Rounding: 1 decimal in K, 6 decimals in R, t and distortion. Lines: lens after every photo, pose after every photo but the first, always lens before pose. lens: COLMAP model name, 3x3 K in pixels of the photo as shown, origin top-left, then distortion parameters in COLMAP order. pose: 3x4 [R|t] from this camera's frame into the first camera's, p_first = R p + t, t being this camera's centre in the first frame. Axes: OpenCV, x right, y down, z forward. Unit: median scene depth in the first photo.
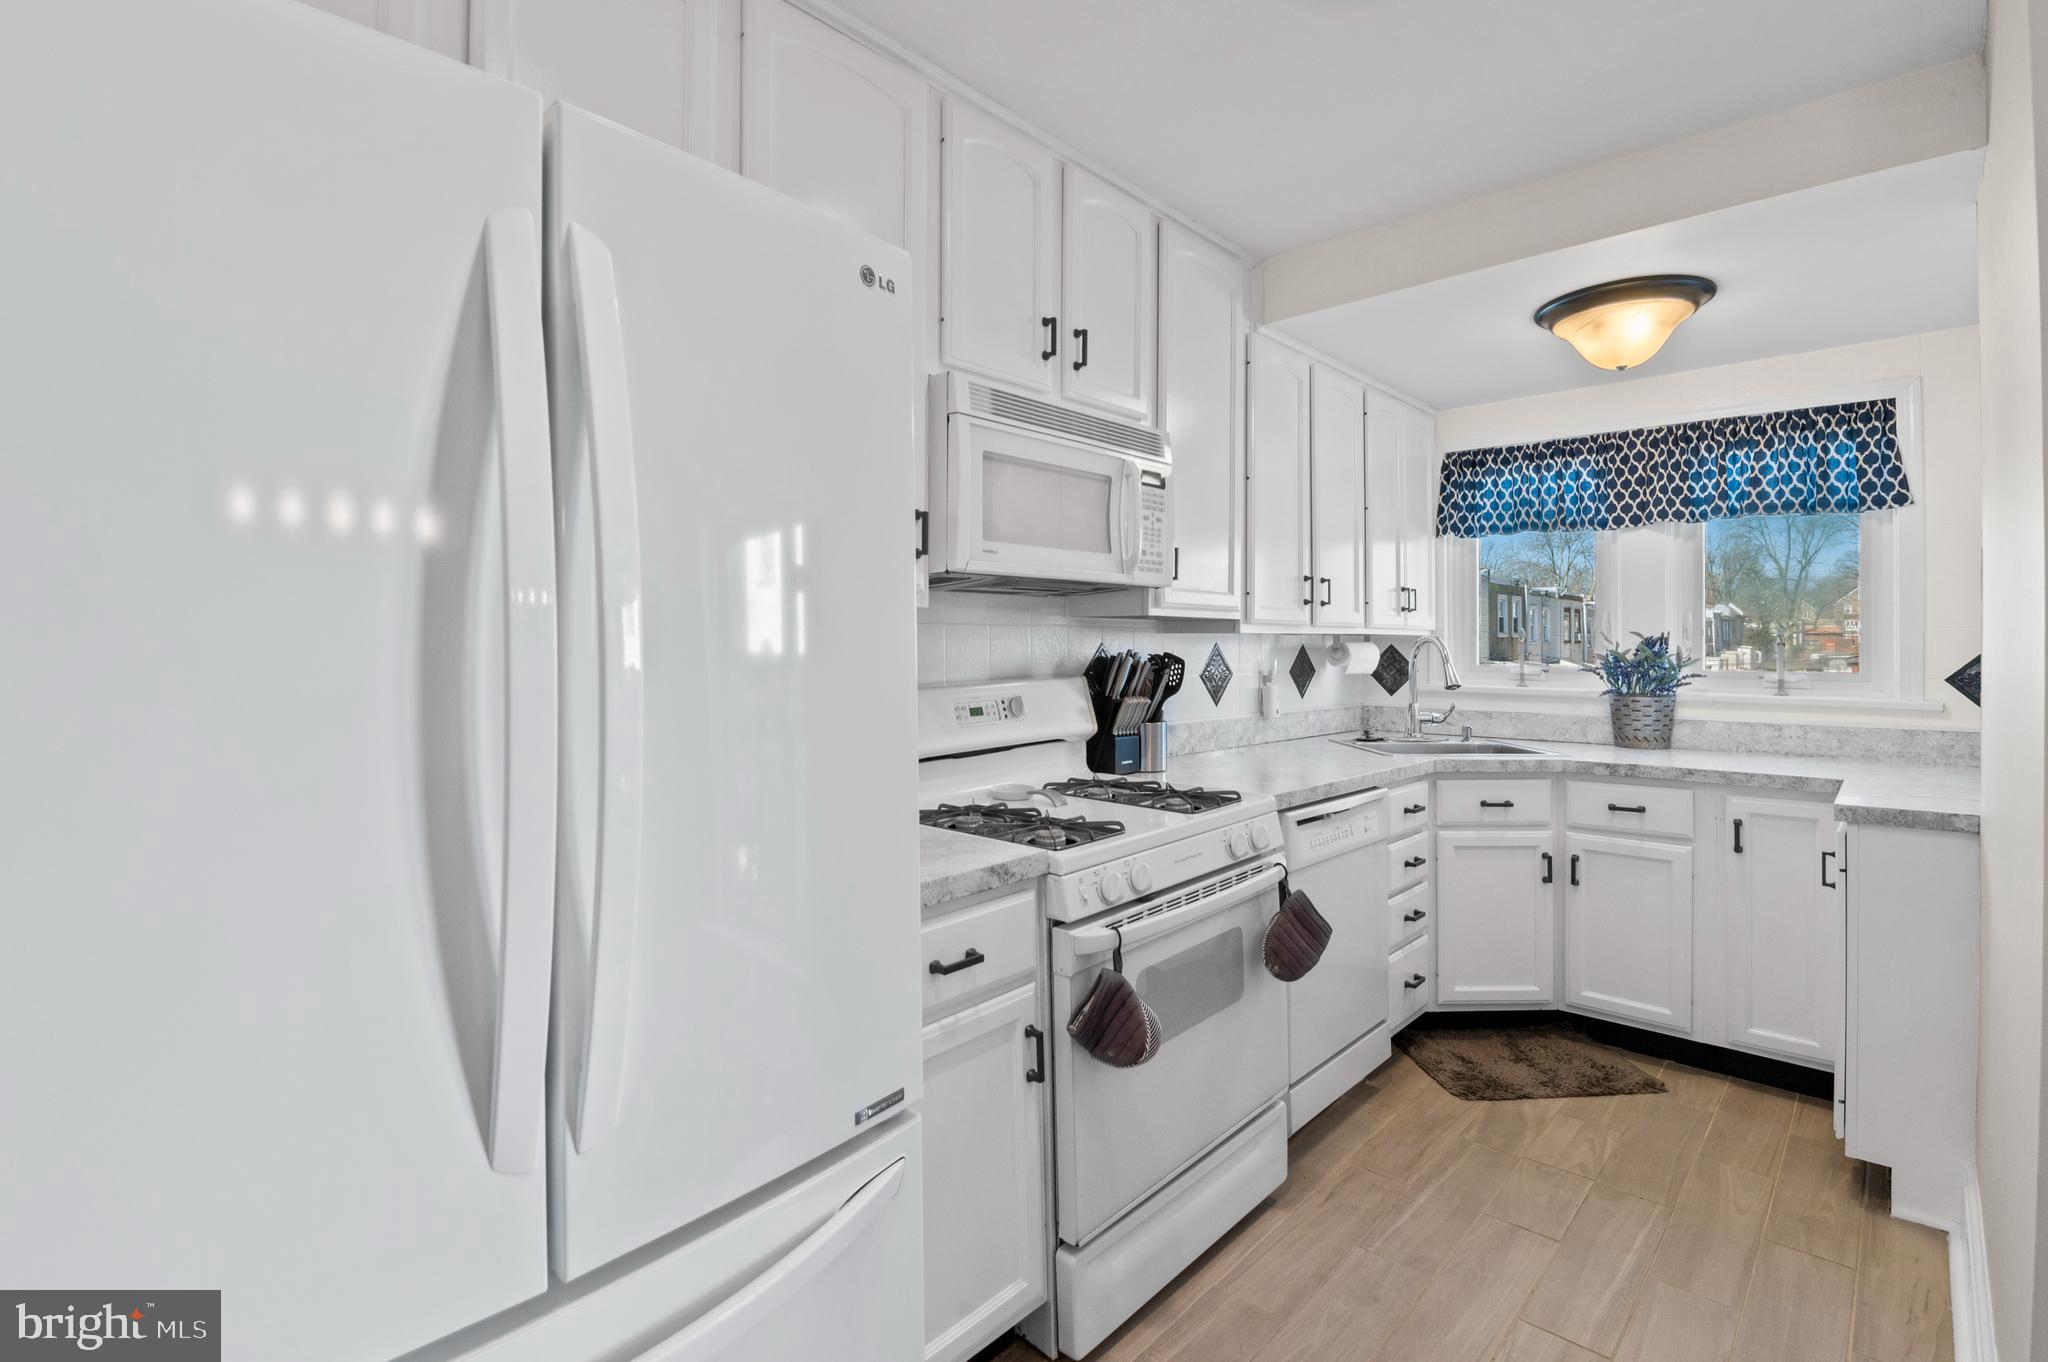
lens RADIAL K [[938.1, 0, 1019.2], [0, 938.1, 646.2], [0, 0, 1]] dist [-0.001558, -0.000066]
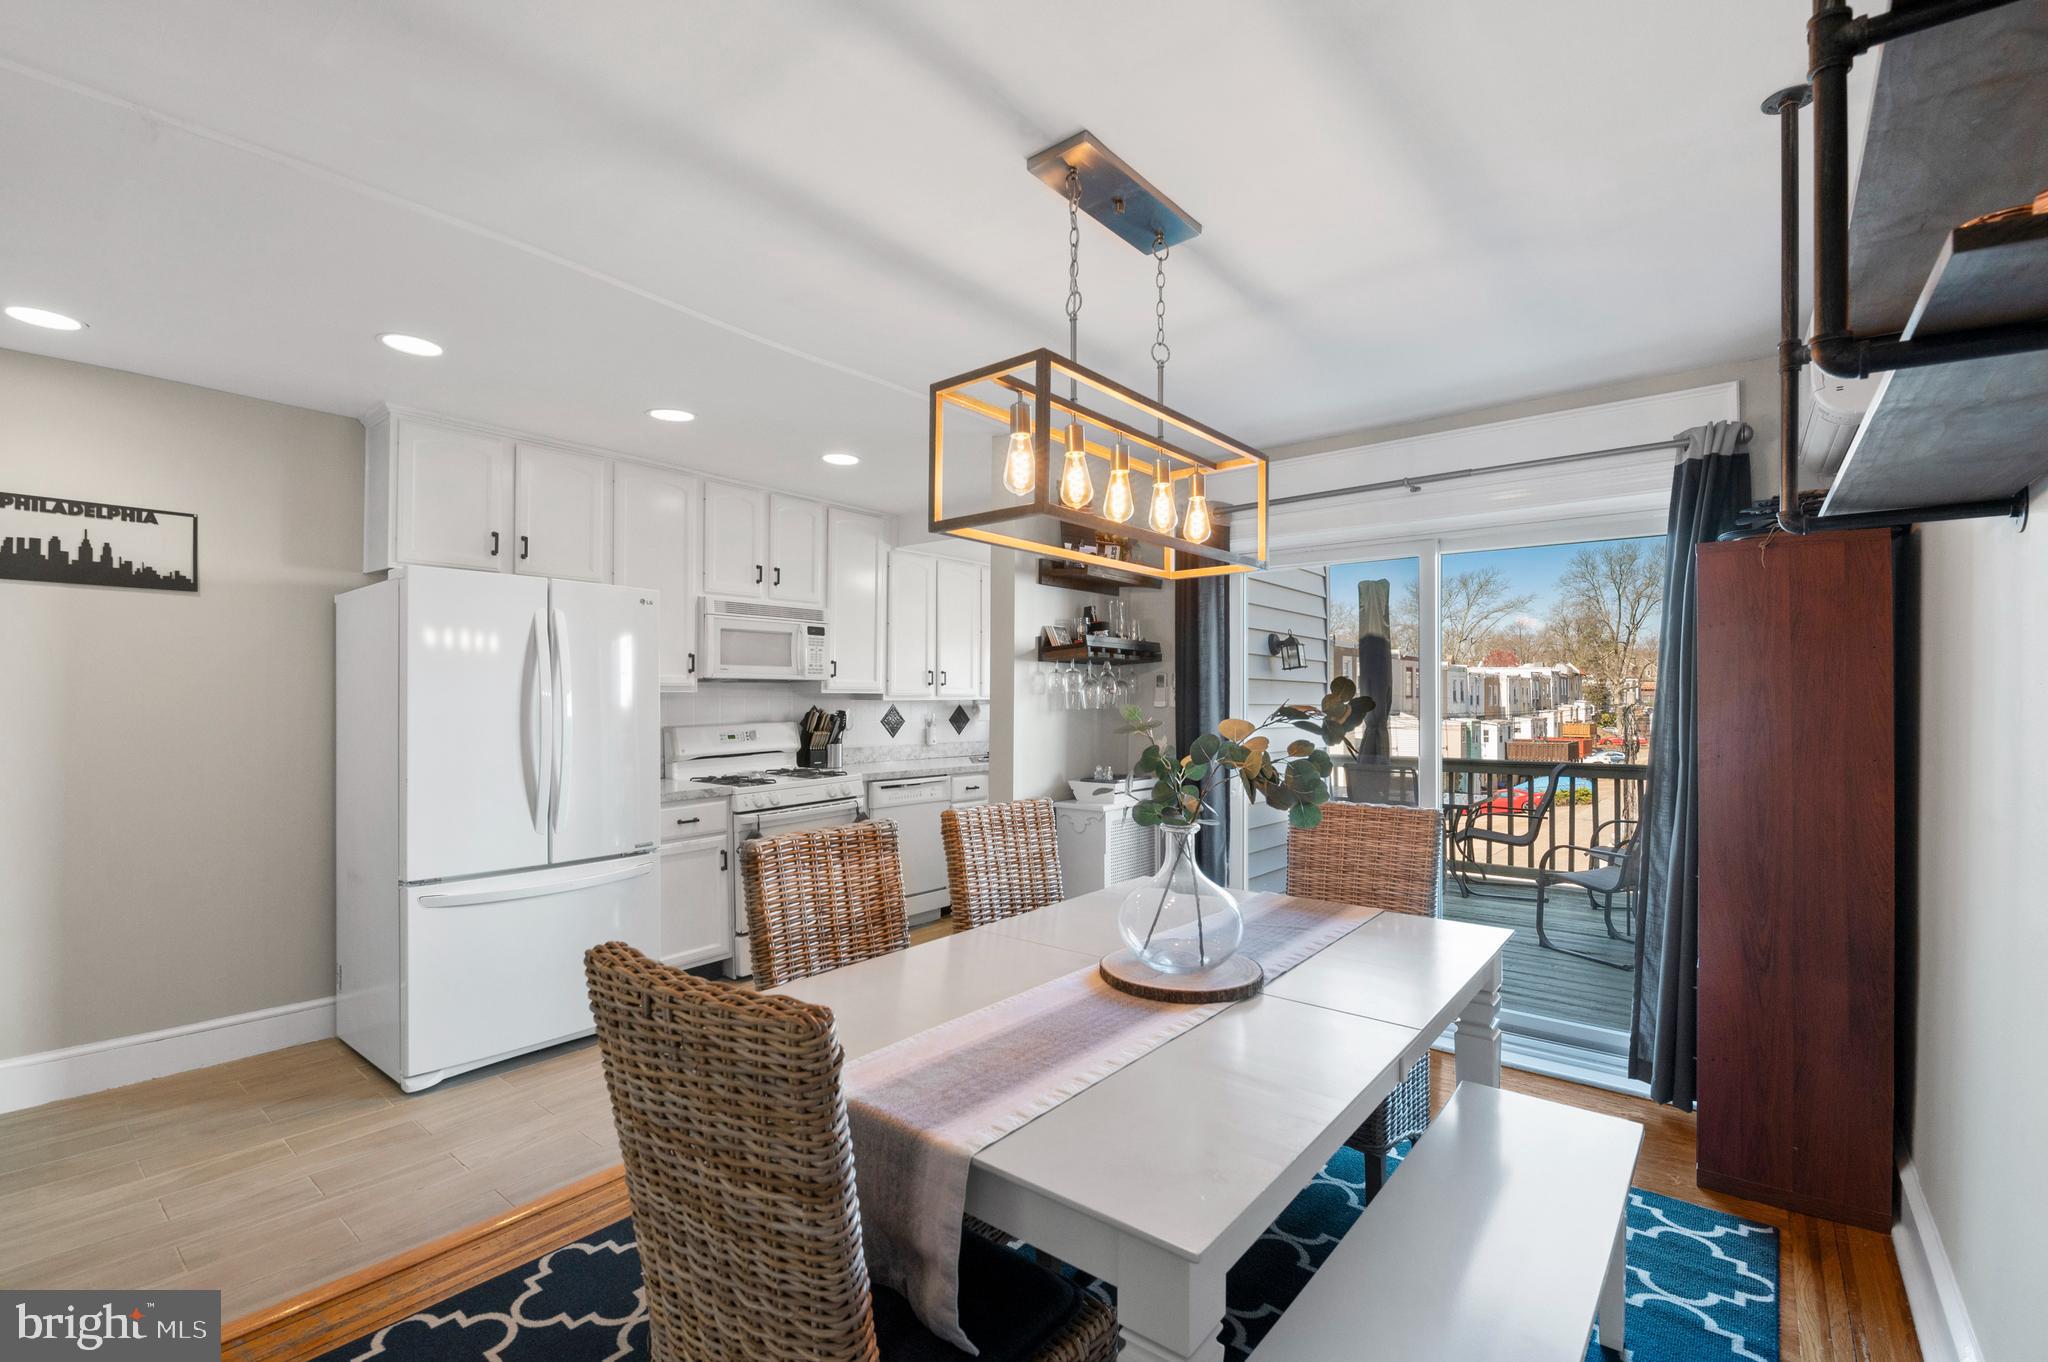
lens RADIAL K [[895.2, 0, 1030.3], [0, 895.2, 694.1], [0, 0, 1]] dist [0.000349, 0.000046]
pose [[0.996835, 0.005114, 0.079336, 0.435895], [-0.004867, 0.999983, -0.003307, -0.024602], [-0.079351, 0.002911, 0.996842, -1.038770]]
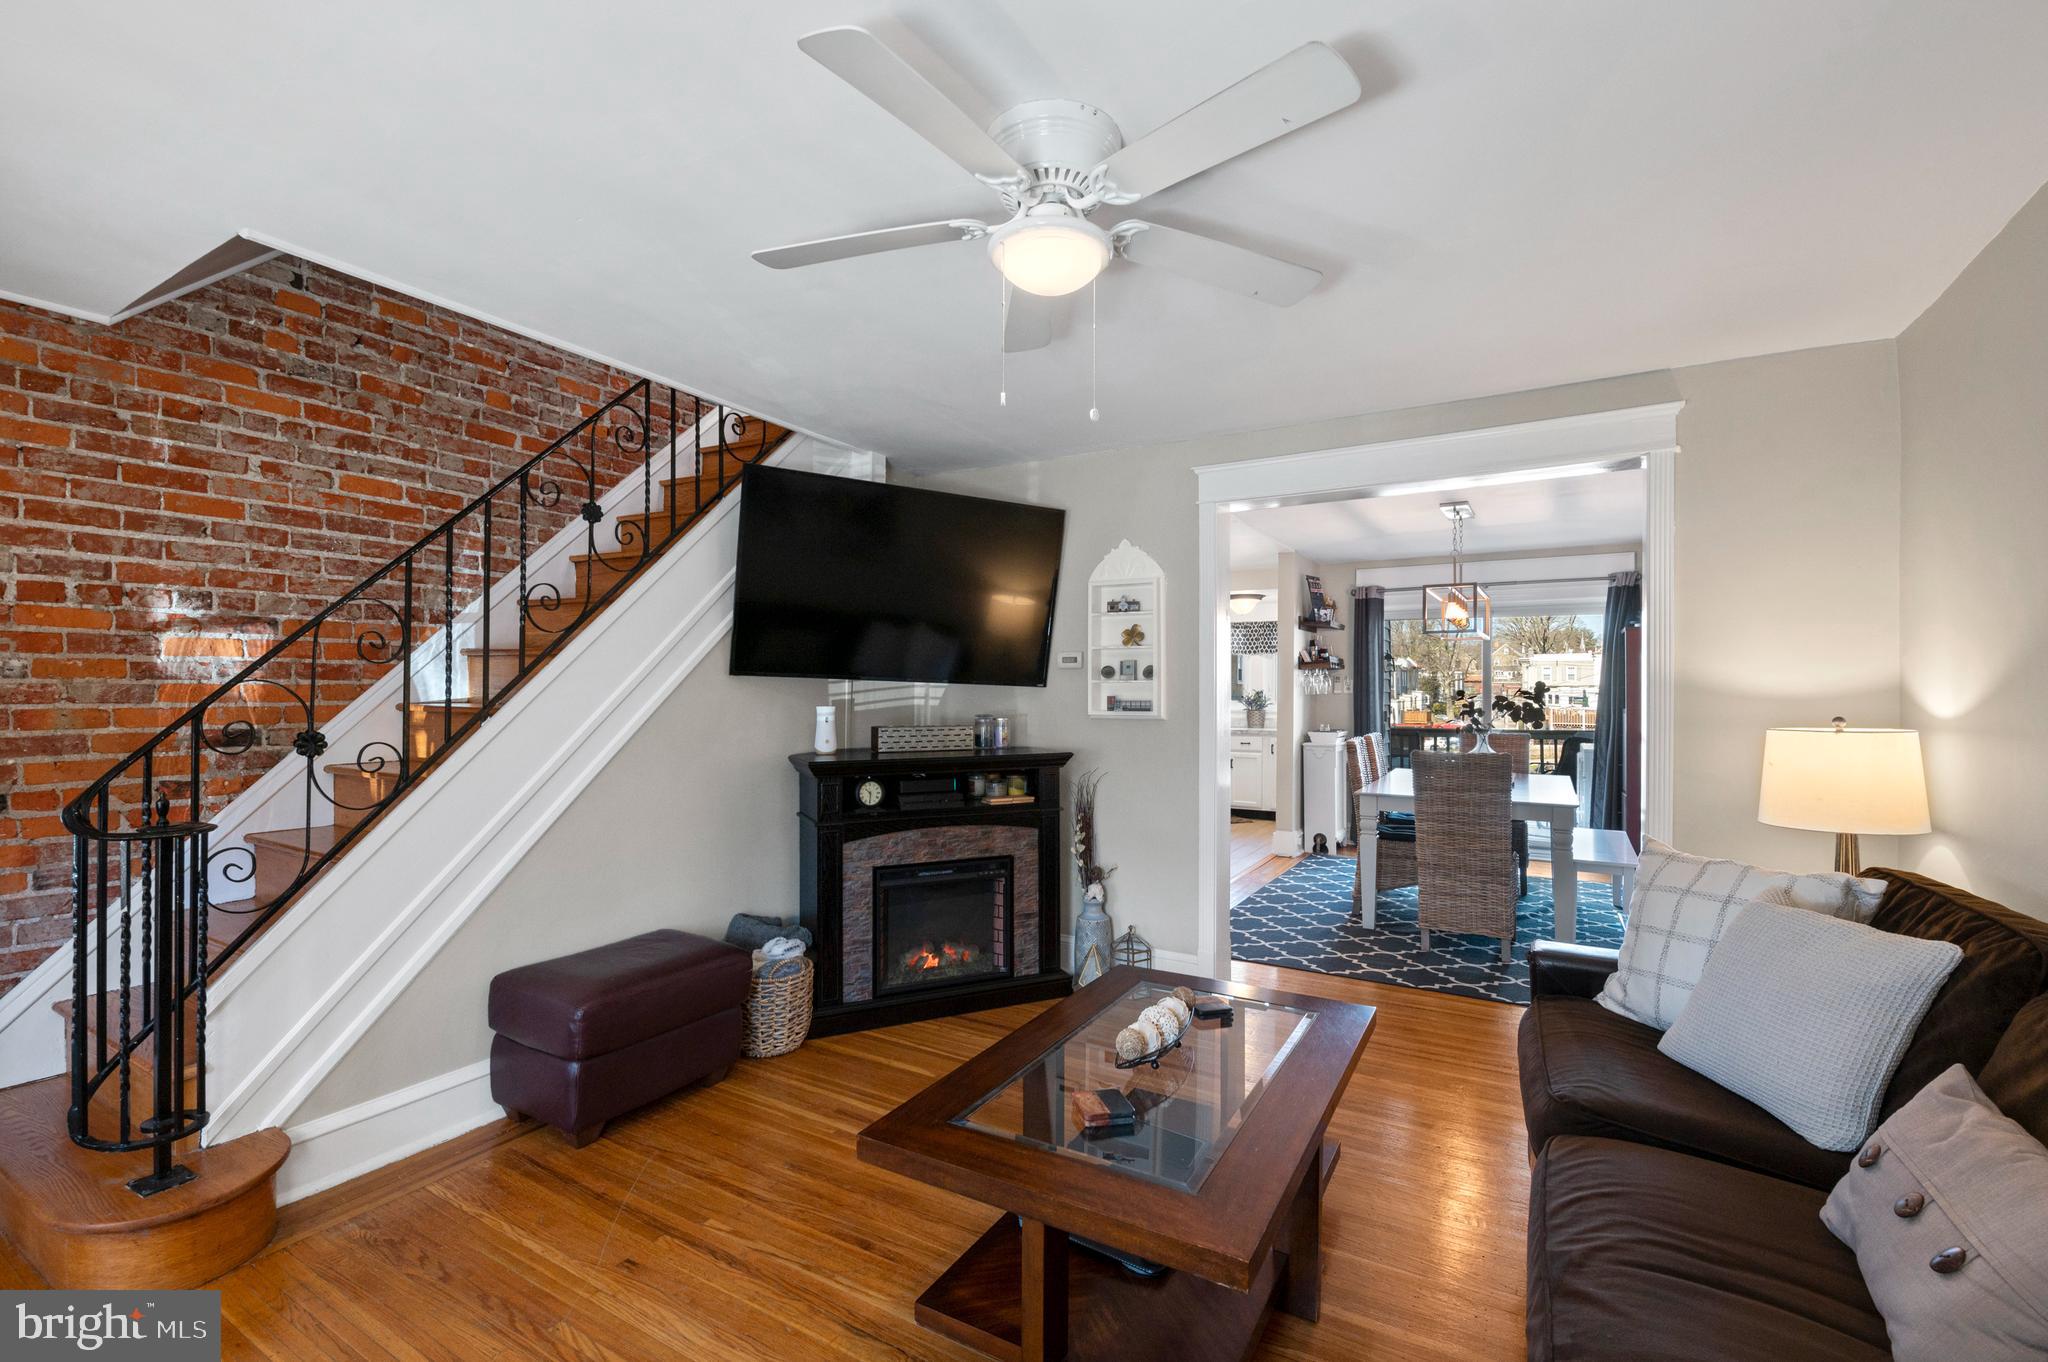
lens RADIAL K [[895.2, 0, 1030.3], [0, 895.2, 694.1], [0, 0, 1]] dist [0.000349, 0.000046]
pose [[0.973052, 0.002695, 0.230568, -0.931576], [-0.004195, 0.999973, 0.006015, -0.020374], [-0.230546, -0.006821, 0.973038, -2.148321]]
